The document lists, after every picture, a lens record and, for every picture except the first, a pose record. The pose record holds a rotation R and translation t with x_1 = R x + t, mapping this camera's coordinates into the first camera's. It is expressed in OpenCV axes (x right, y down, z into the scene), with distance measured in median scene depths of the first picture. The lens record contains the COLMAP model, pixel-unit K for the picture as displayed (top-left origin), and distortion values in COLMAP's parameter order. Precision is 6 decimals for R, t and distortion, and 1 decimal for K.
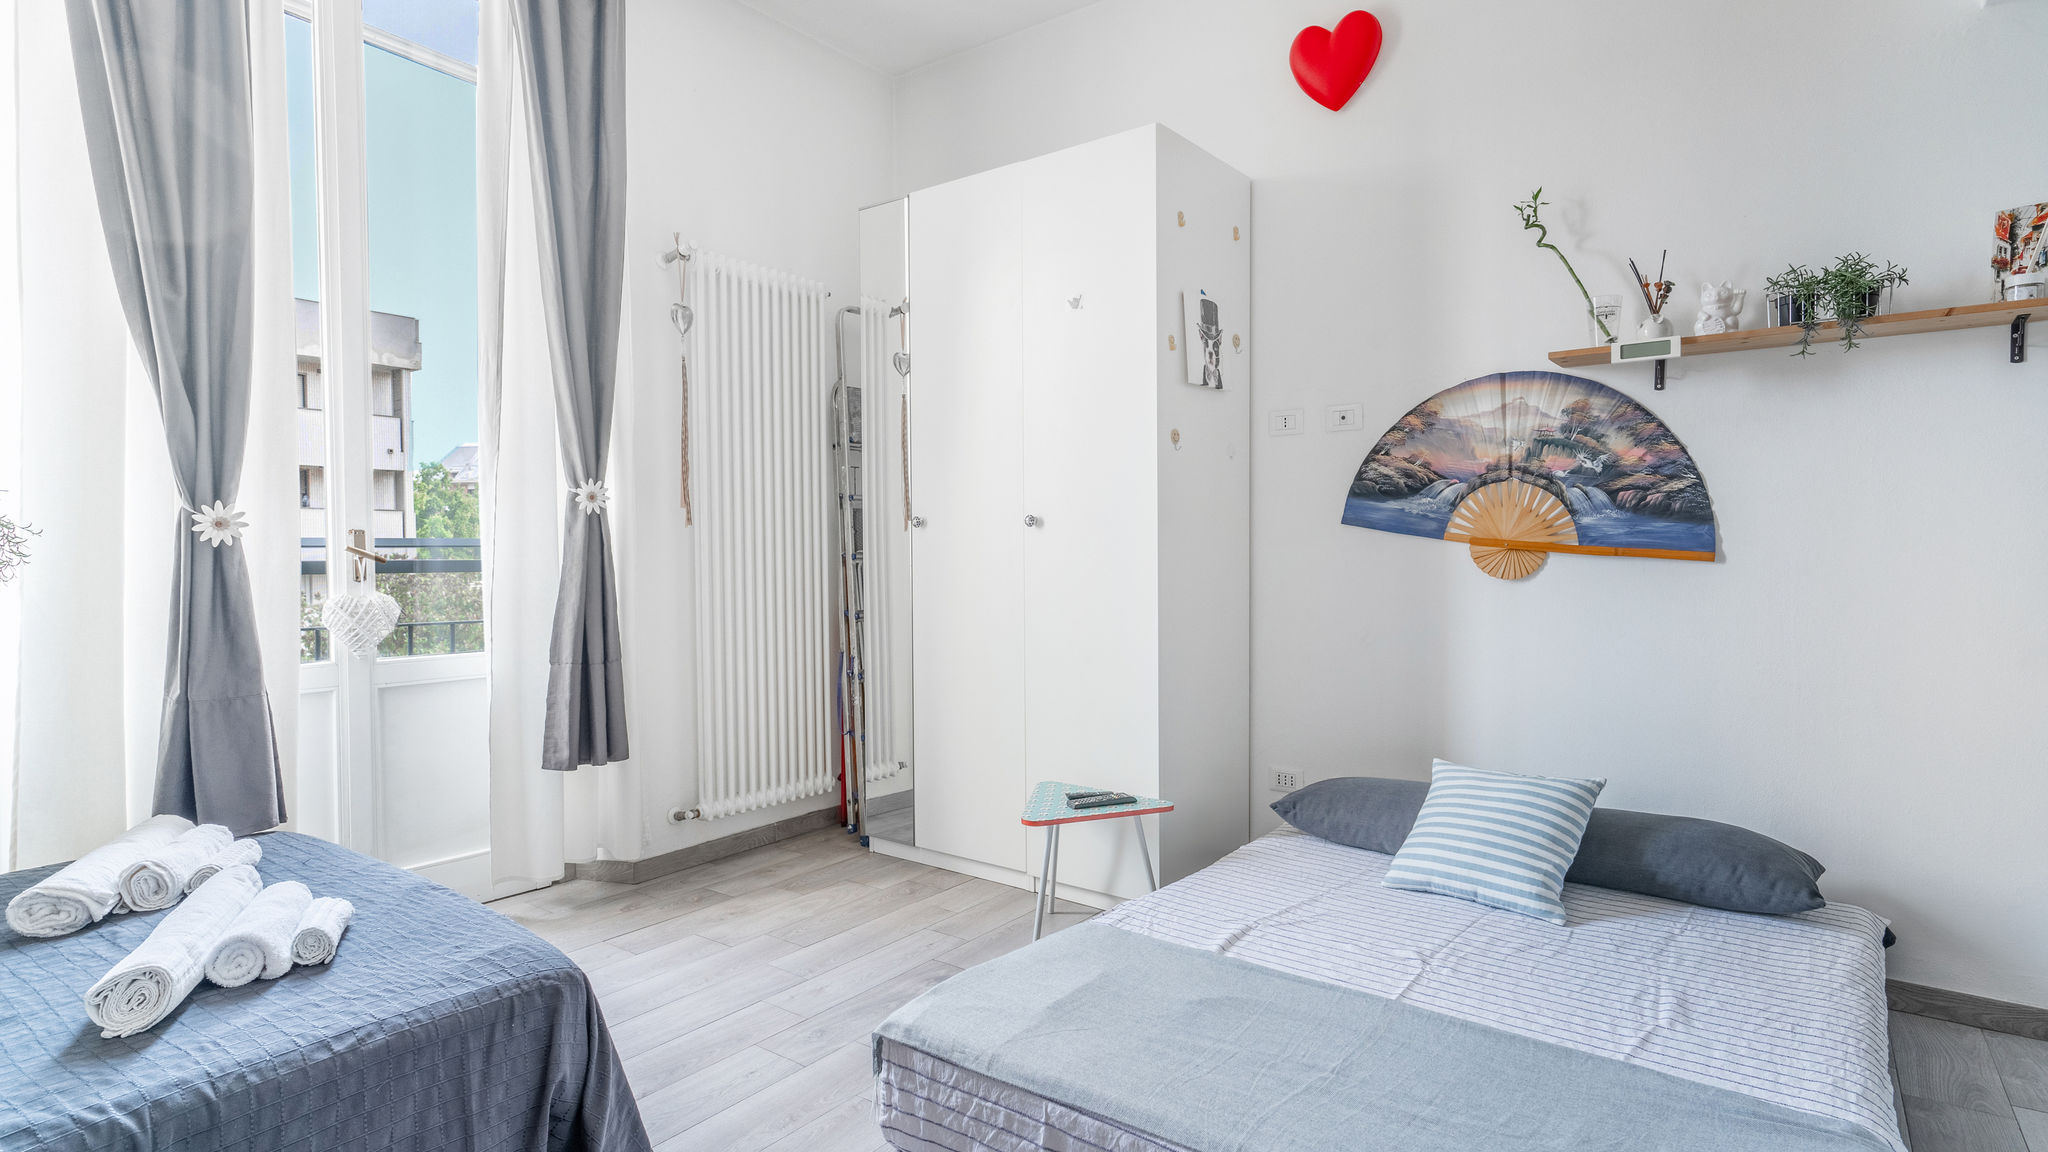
lens RADIAL K [[1037.5, 0, 1032.8], [0, 1037.5, 582.7], [0, 0, 1]] dist [0.009241, -0.001881]
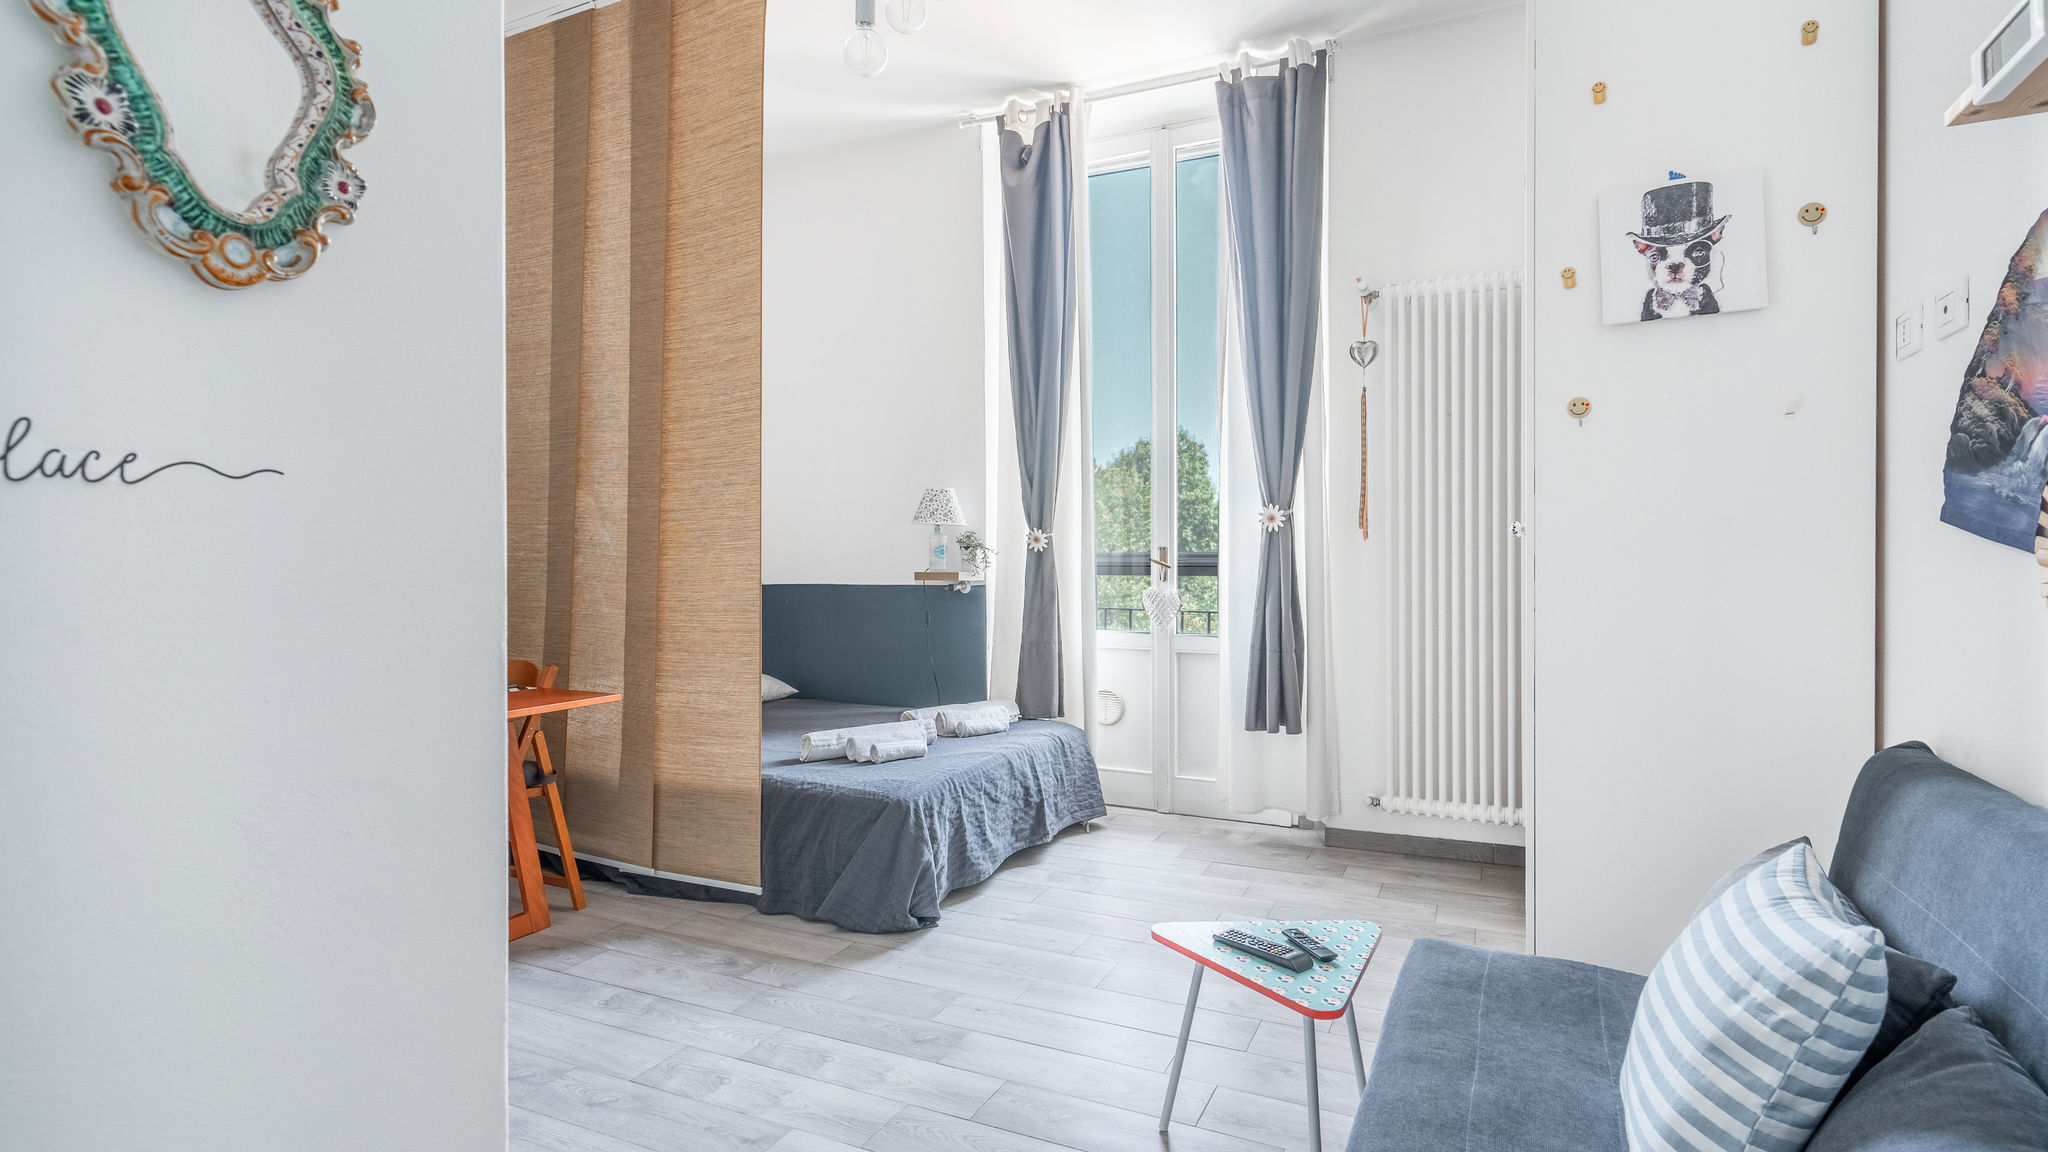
lens RADIAL K [[1000.3, 0, 1041.1], [0, 1000.3, 575.0], [0, 0, 1]] dist [-0.002069, -0.000347]
pose [[0.204043, 0.021529, -0.978725, 0.703020], [-0.029080, 0.999450, 0.015923, -0.025660], [0.978530, 0.025213, 0.204557, 0.485258]]
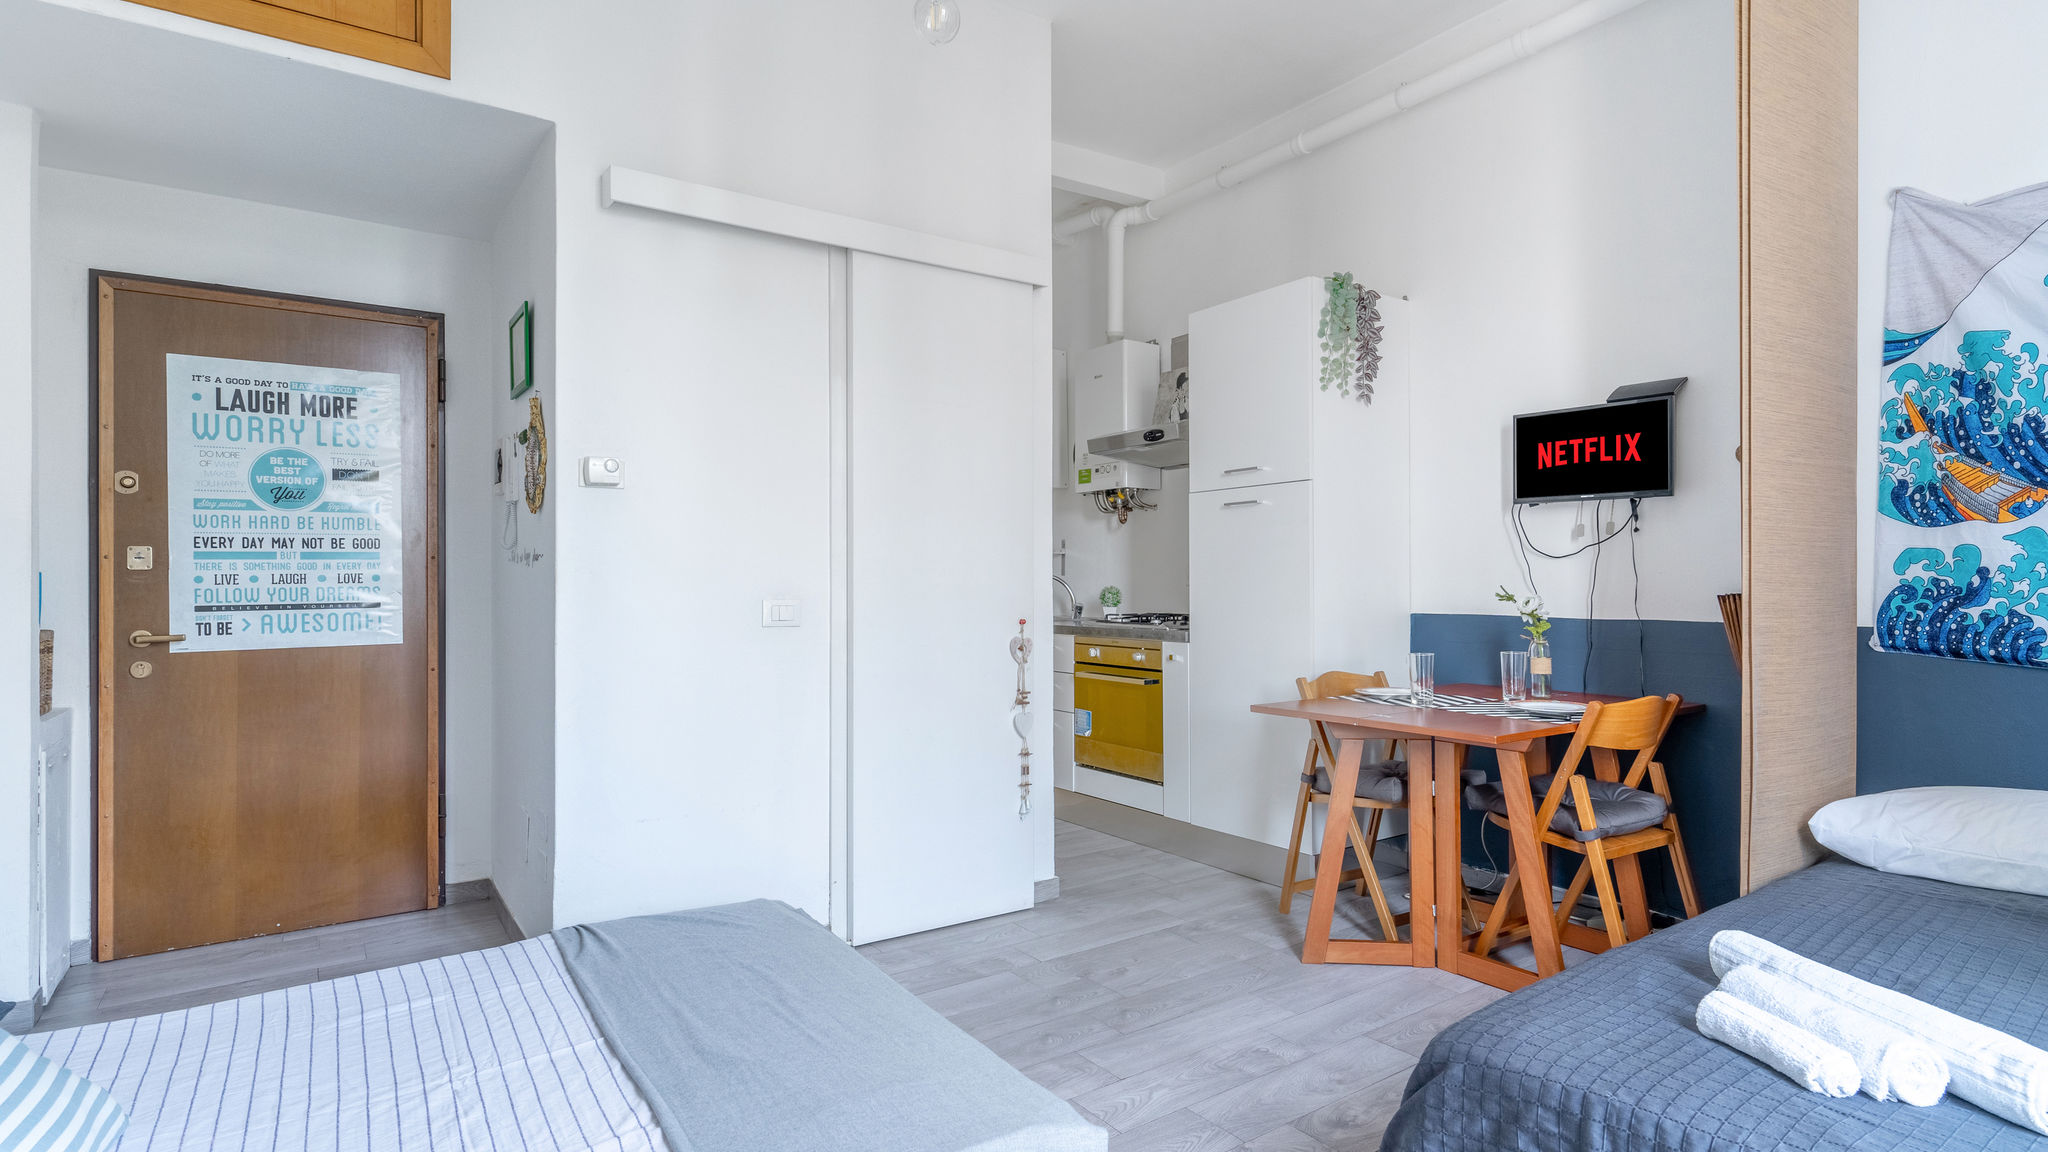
lens RADIAL K [[1037.5, 0, 1032.8], [0, 1037.5, 582.7], [0, 0, 1]] dist [0.009241, -0.001881]
pose [[-0.949154, 0.008673, 0.314692, -0.225468], [0.018866, 0.999391, 0.029360, -0.033599], [-0.314245, 0.033805, -0.948740, 1.087307]]
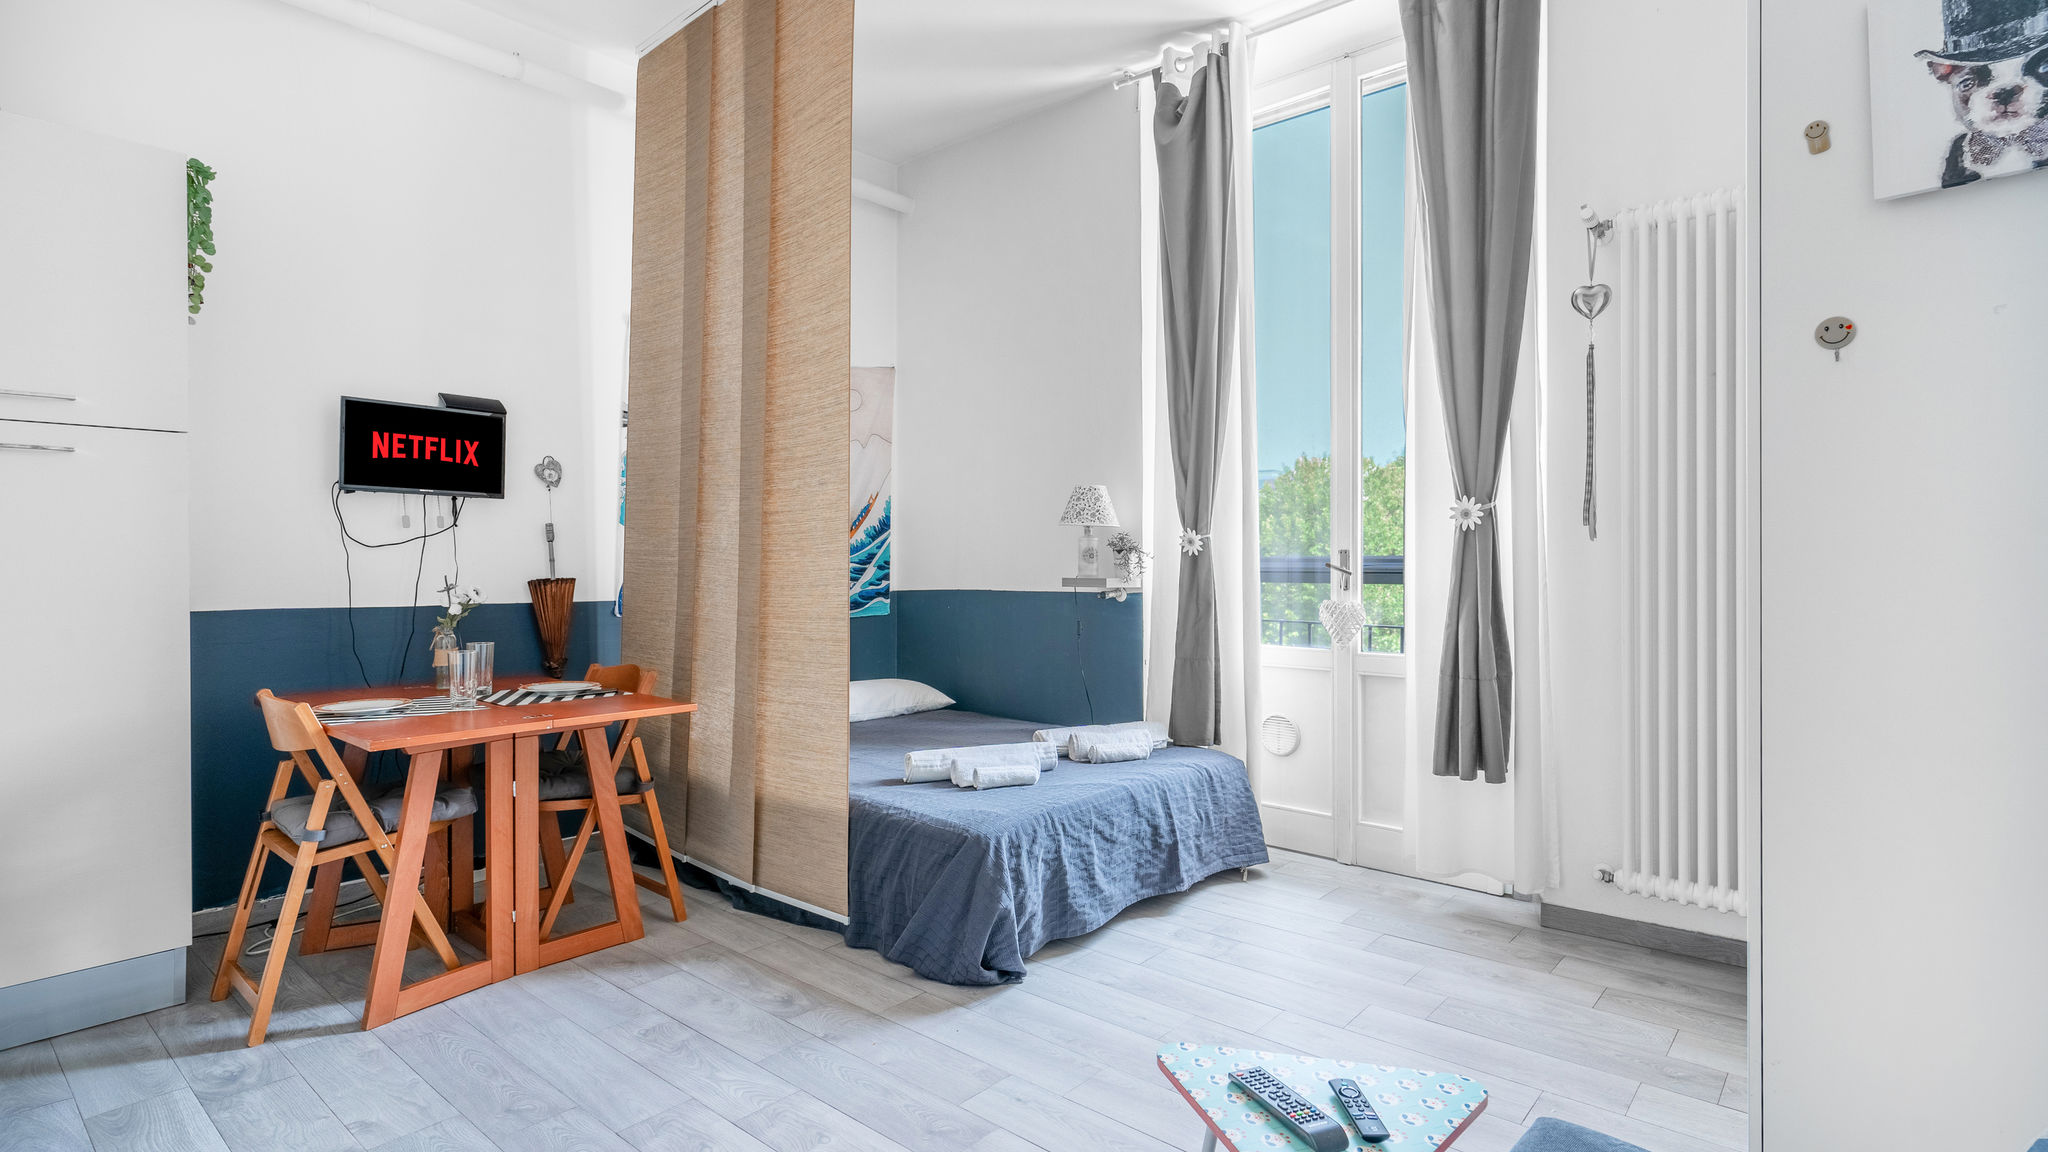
lens RADIAL K [[1005.8, 0, 1034.8], [0, 1005.8, 572.8], [0, 0, 1]] dist [-0.000878, -0.000214]
pose [[-0.072388, 0.014360, -0.997273, 0.587969], [-0.029560, 0.999426, 0.016537, -0.029071], [0.996938, 0.030677, -0.071922, 0.653218]]
